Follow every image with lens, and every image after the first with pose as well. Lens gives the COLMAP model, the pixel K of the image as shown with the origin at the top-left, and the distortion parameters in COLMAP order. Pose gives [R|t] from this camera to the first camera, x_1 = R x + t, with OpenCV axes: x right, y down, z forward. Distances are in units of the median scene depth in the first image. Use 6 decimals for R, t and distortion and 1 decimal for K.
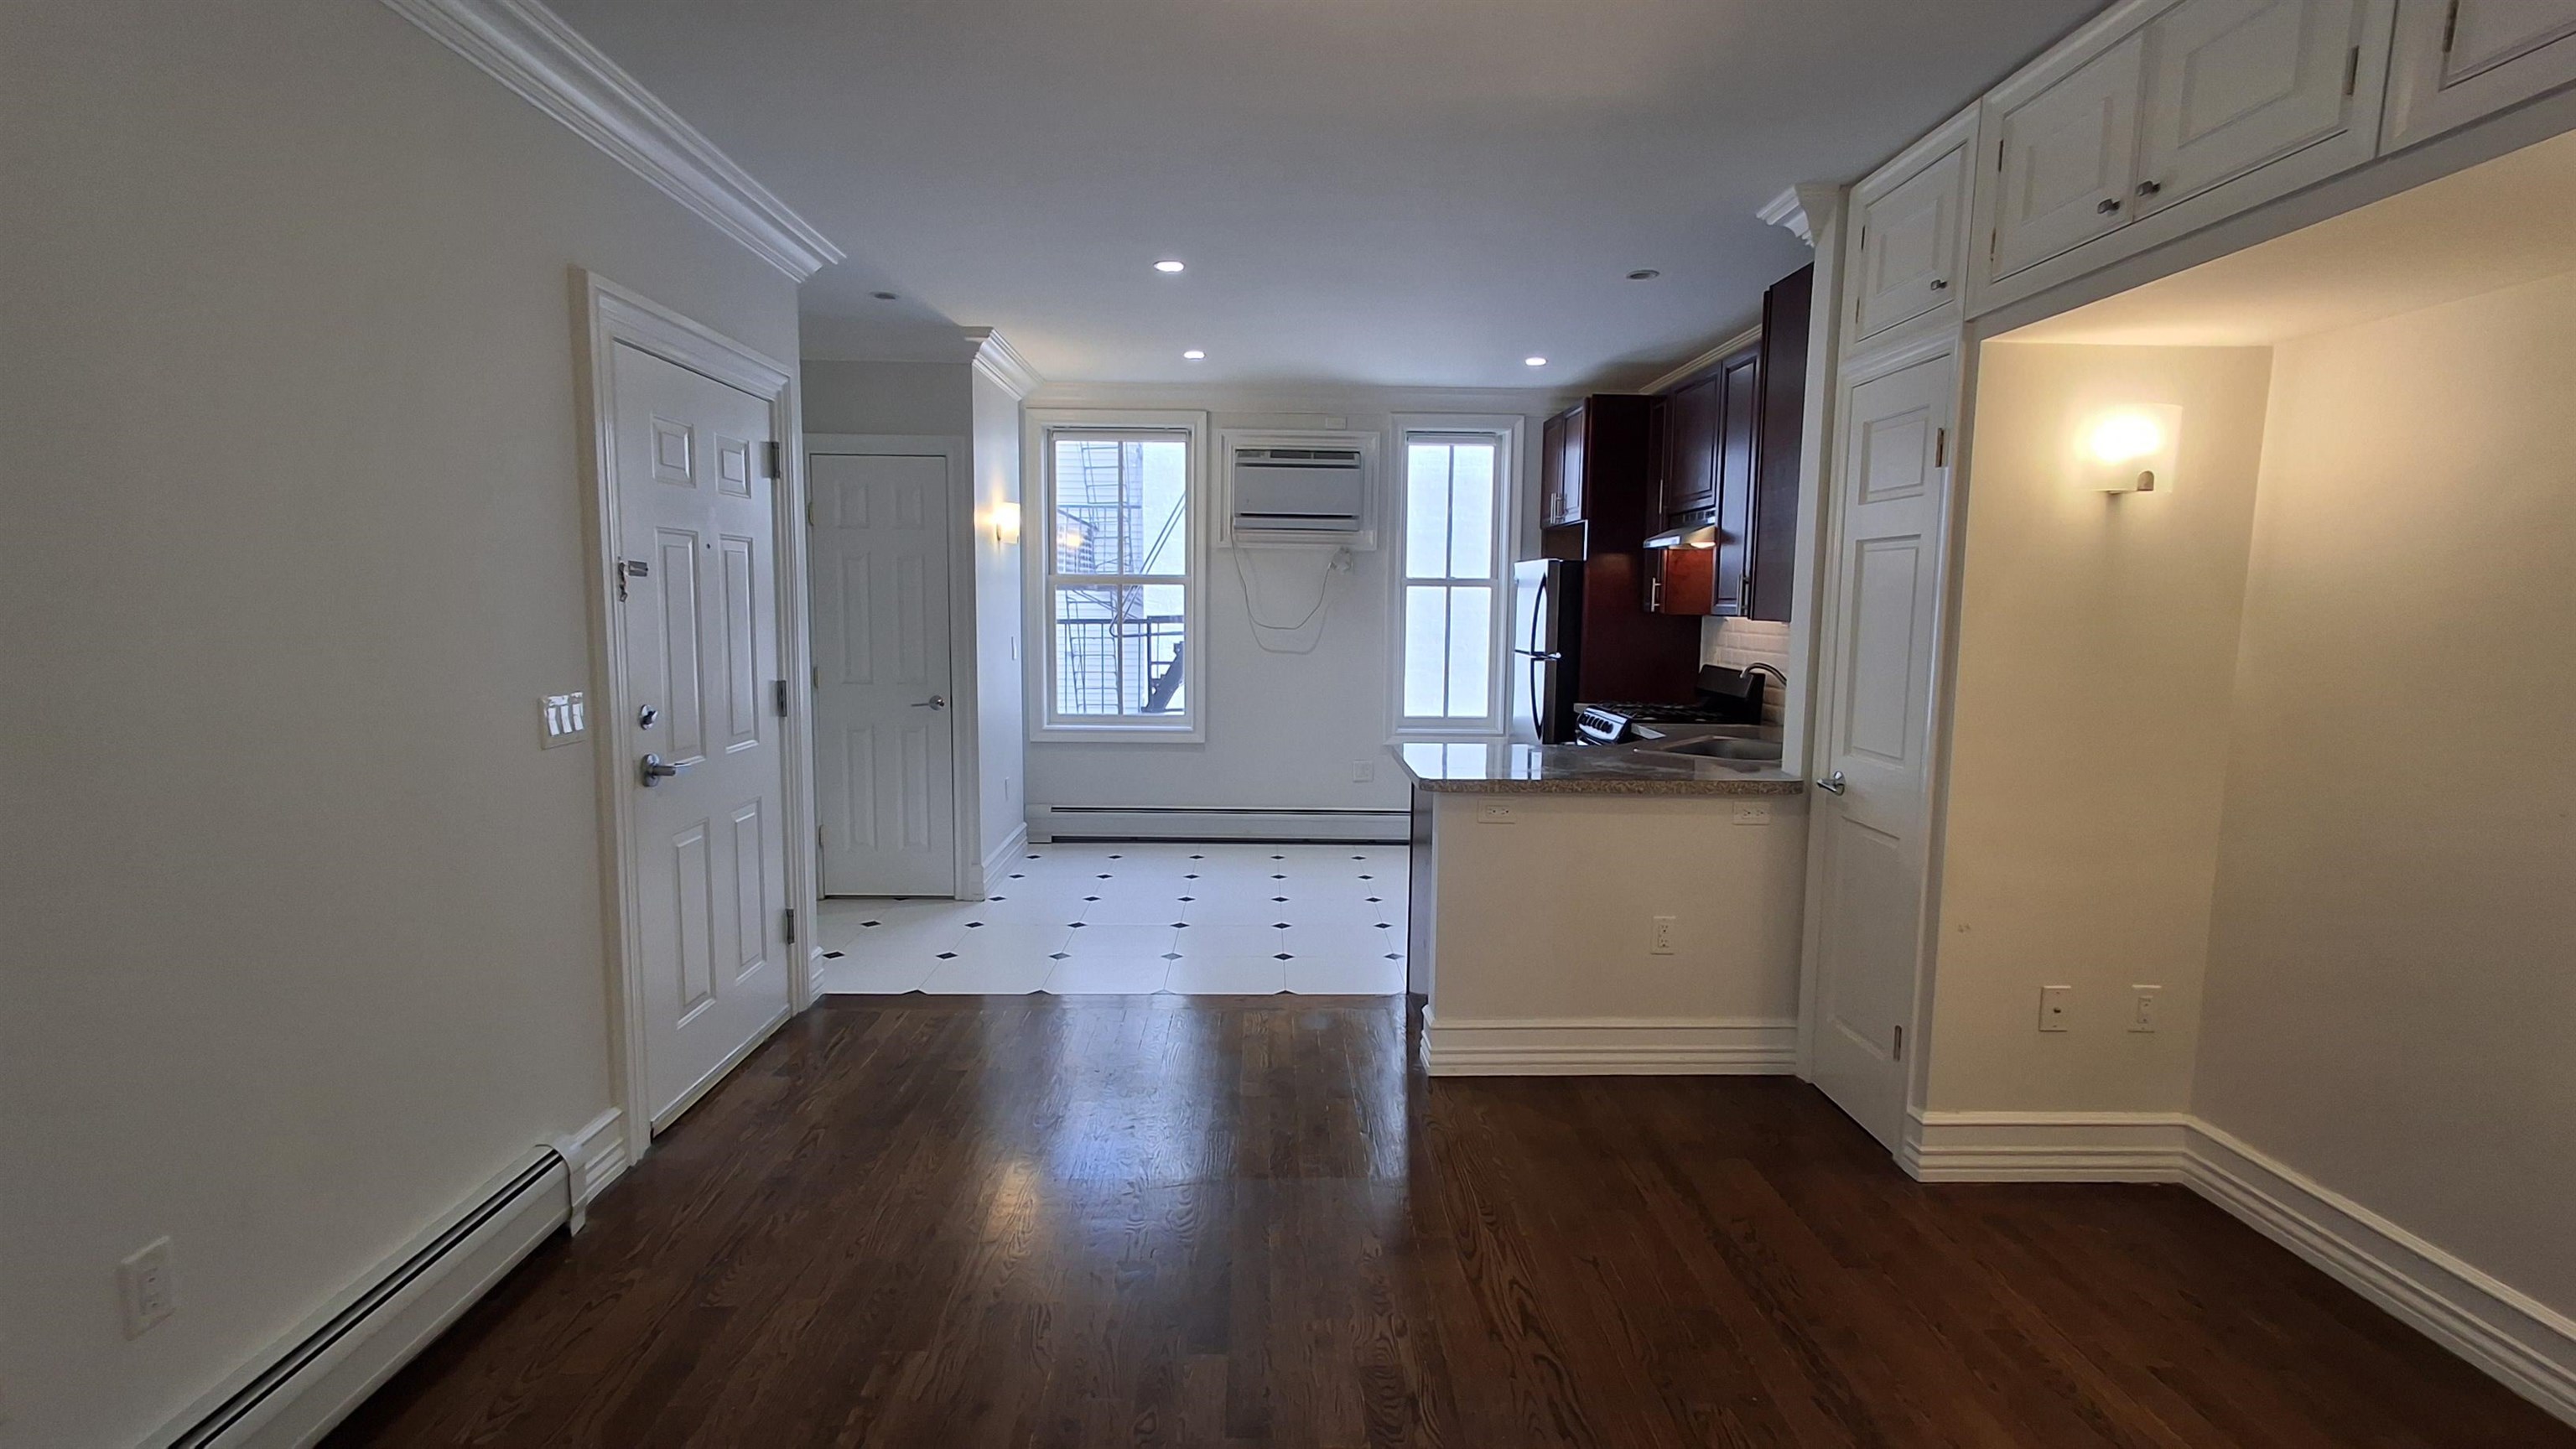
lens RADIAL K [[1173.8, 0, 1284.3], [0, 1173.8, 725.1], [0, 0, 1]] dist [0.005159, 0.001991]
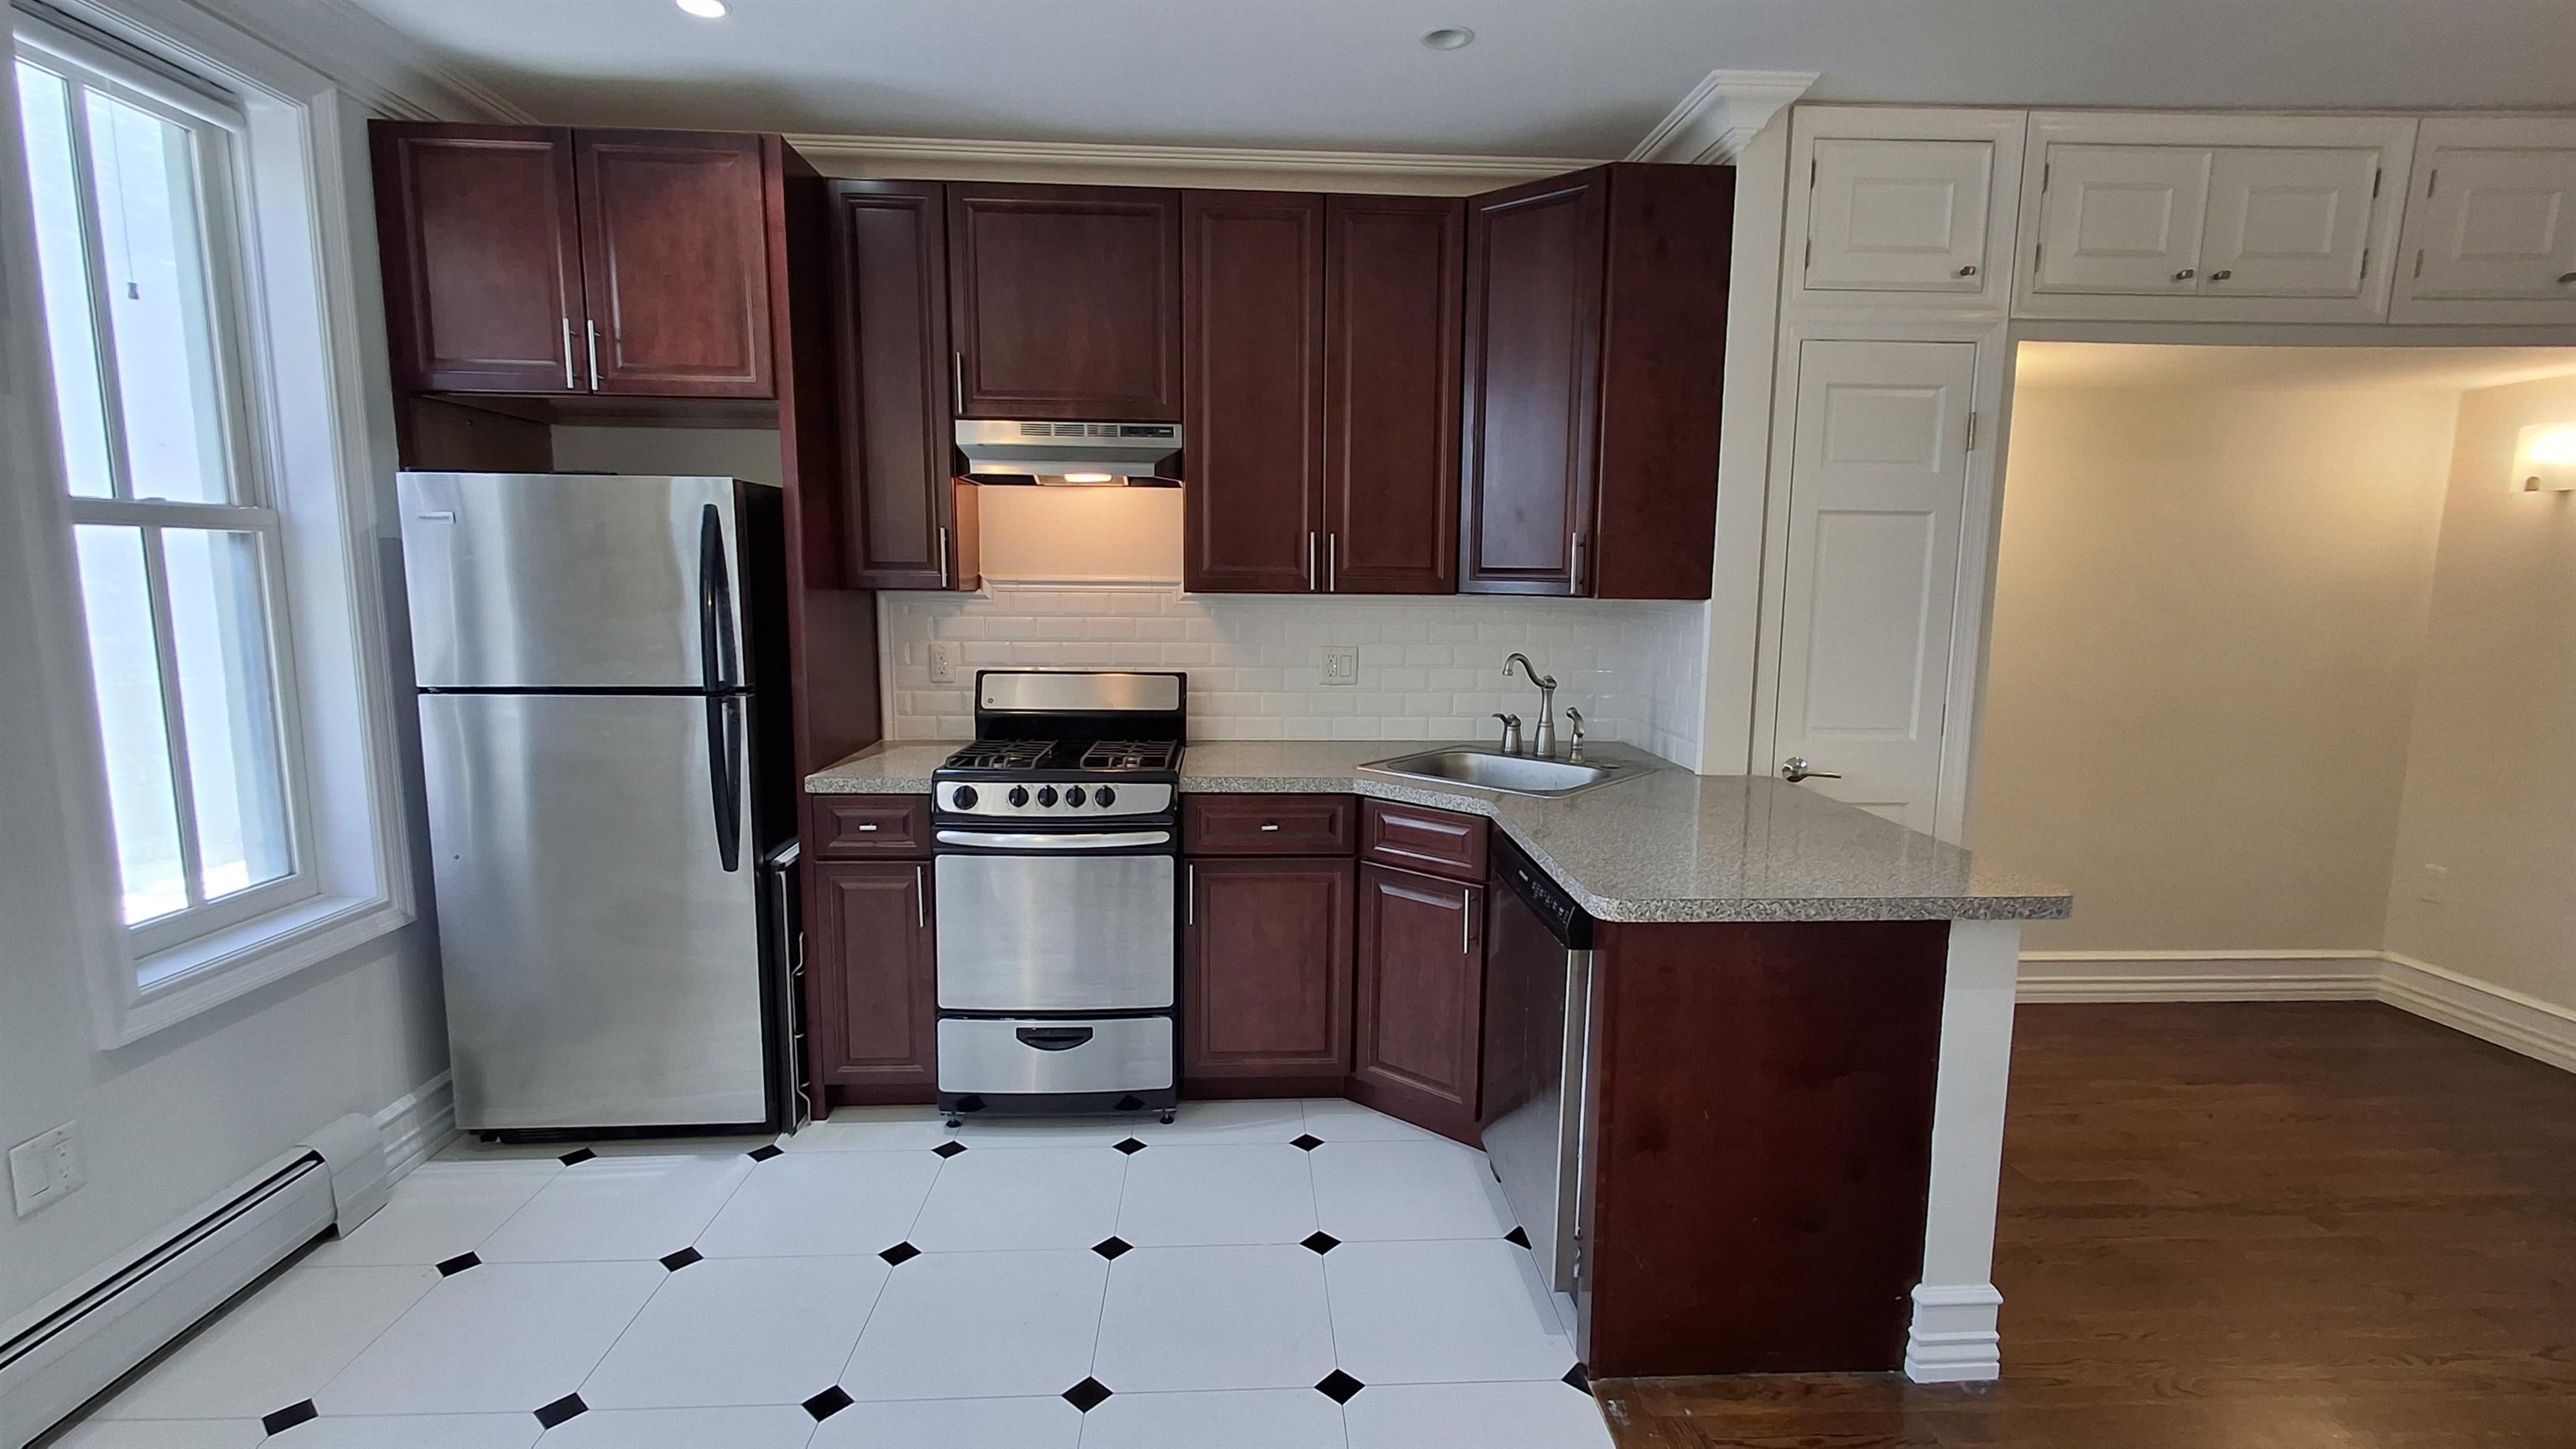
lens RADIAL K [[1173.8, 0, 1301.2], [0, 1173.8, 734.1], [0, 0, 1]] dist [0.005159, 0.001991]
pose [[-0.036711, -0.142612, 0.989098, -0.393151], [0.098966, 0.984381, 0.145605, -0.139040], [-0.994413, 0.103232, -0.022024, 1.270998]]
